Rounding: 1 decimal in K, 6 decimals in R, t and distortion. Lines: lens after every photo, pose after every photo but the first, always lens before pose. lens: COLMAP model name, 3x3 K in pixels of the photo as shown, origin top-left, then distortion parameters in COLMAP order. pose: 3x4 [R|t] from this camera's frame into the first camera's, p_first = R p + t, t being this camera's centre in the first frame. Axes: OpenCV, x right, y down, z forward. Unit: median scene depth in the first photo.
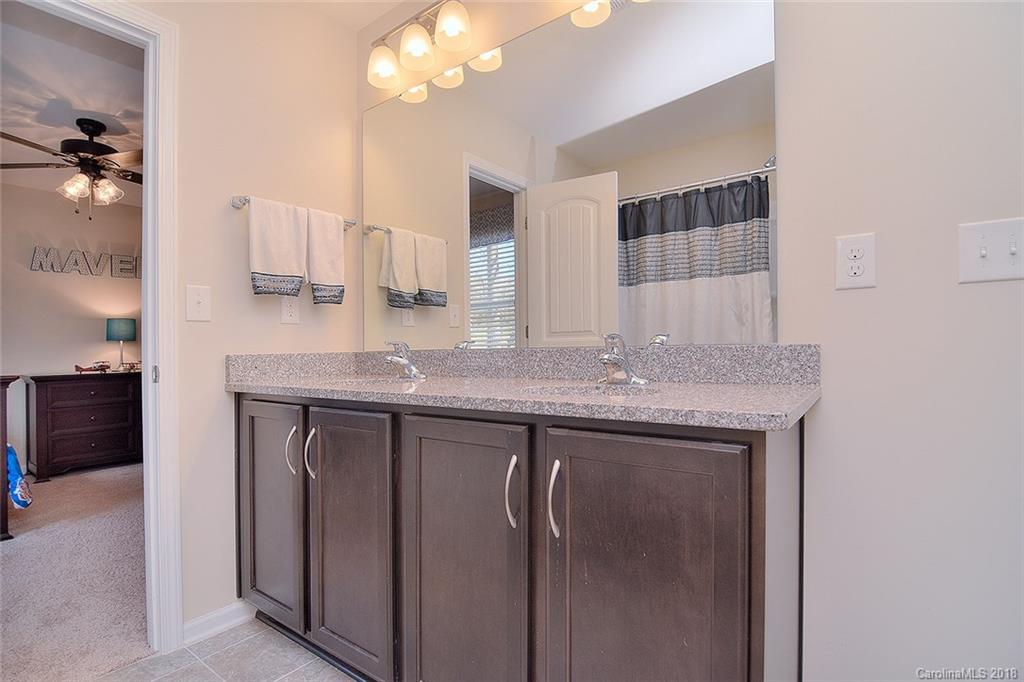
lens RADIAL K [[498.7, 0, 512.8], [0, 498.7, 341.1], [0, 0, 1]] dist [0.003999, -0.000464]
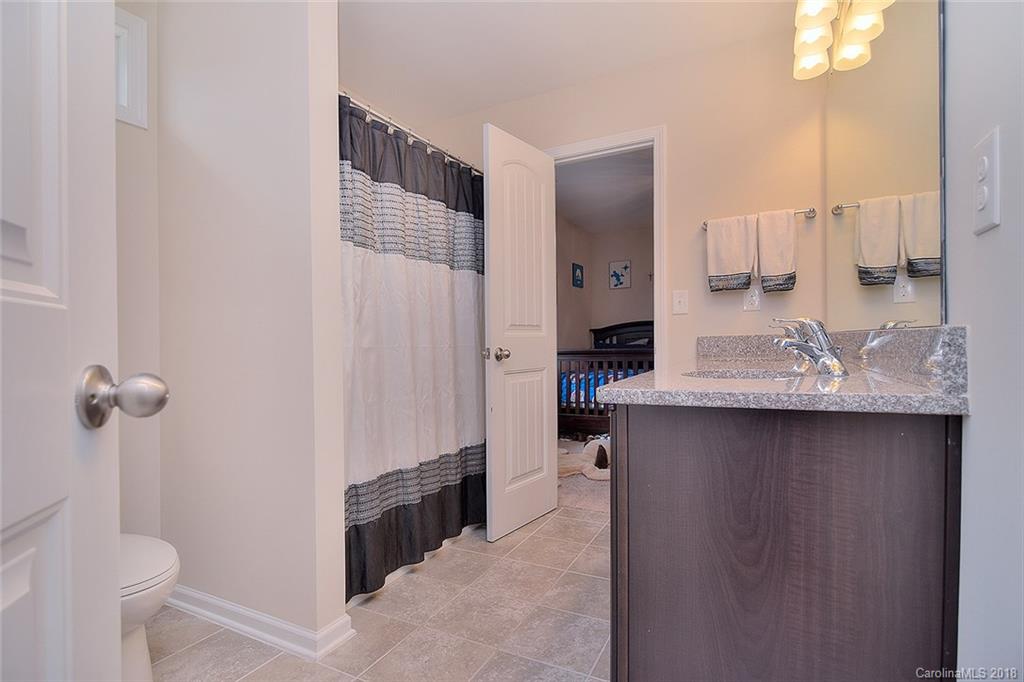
lens RADIAL K [[498.7, 0, 512.6], [0, 498.7, 344.4], [0, 0, 1]] dist [0.003999, -0.000464]
pose [[0.158055, 0.013221, -0.987342, 0.660192], [0.032222, 0.999309, 0.018540, 0.005482], [0.986904, -0.034745, 0.157520, 0.218343]]
